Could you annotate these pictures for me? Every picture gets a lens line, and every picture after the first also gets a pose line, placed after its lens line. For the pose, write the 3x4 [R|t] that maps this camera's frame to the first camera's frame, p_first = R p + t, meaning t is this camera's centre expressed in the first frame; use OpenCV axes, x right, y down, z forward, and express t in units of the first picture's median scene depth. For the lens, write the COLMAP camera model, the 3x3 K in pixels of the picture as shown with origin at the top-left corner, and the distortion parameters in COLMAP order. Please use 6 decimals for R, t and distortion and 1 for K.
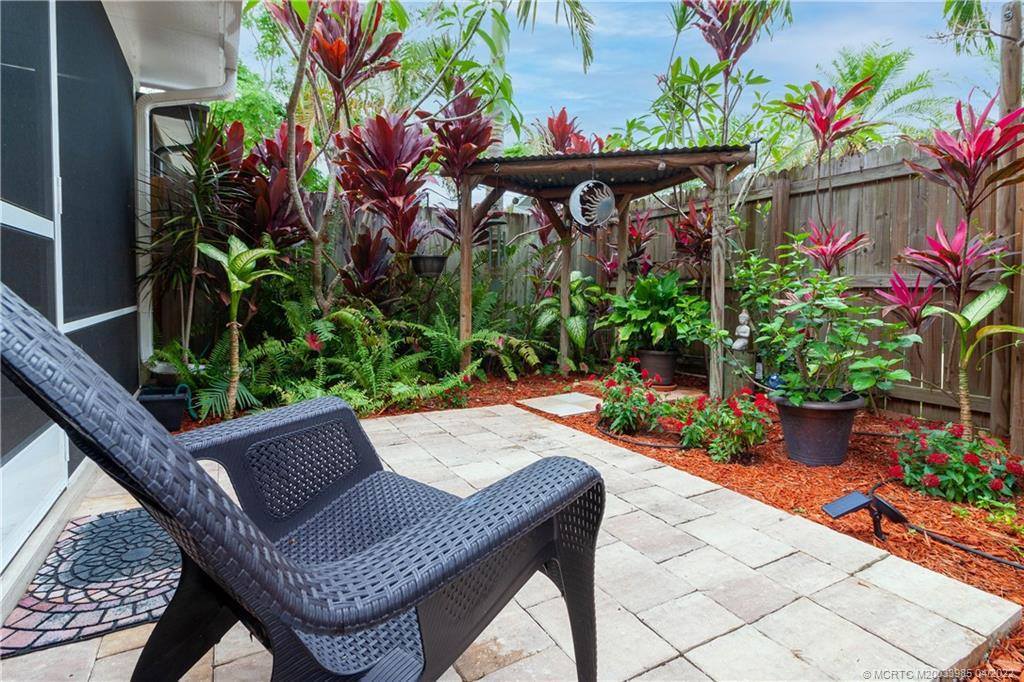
lens RADIAL K [[505.9, 0, 498.2], [0, 505.9, 299.8], [0, 0, 1]] dist [-0.002762, 0.000324]
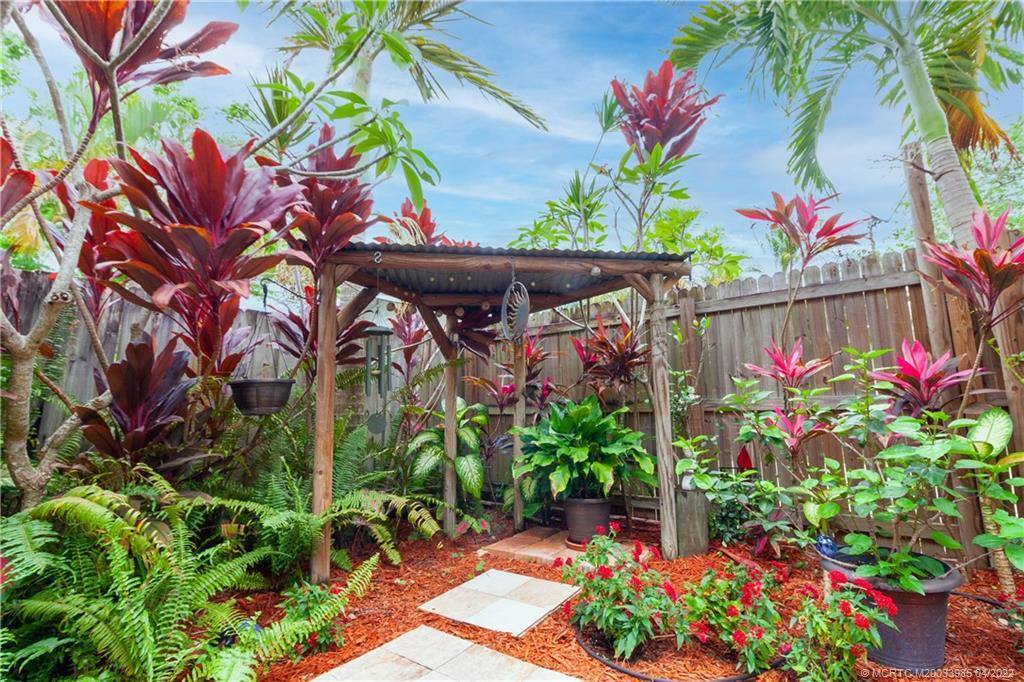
lens RADIAL K [[468.5, 0, 514.9], [0, 468.5, 340.4], [0, 0, 1]] dist [0.006215, 0.000249]
pose [[0.900672, 0.028868, 0.433539, -0.113807], [0.043045, 0.986954, -0.155144, -0.032678], [-0.432361, 0.158395, 0.887679, 0.343579]]
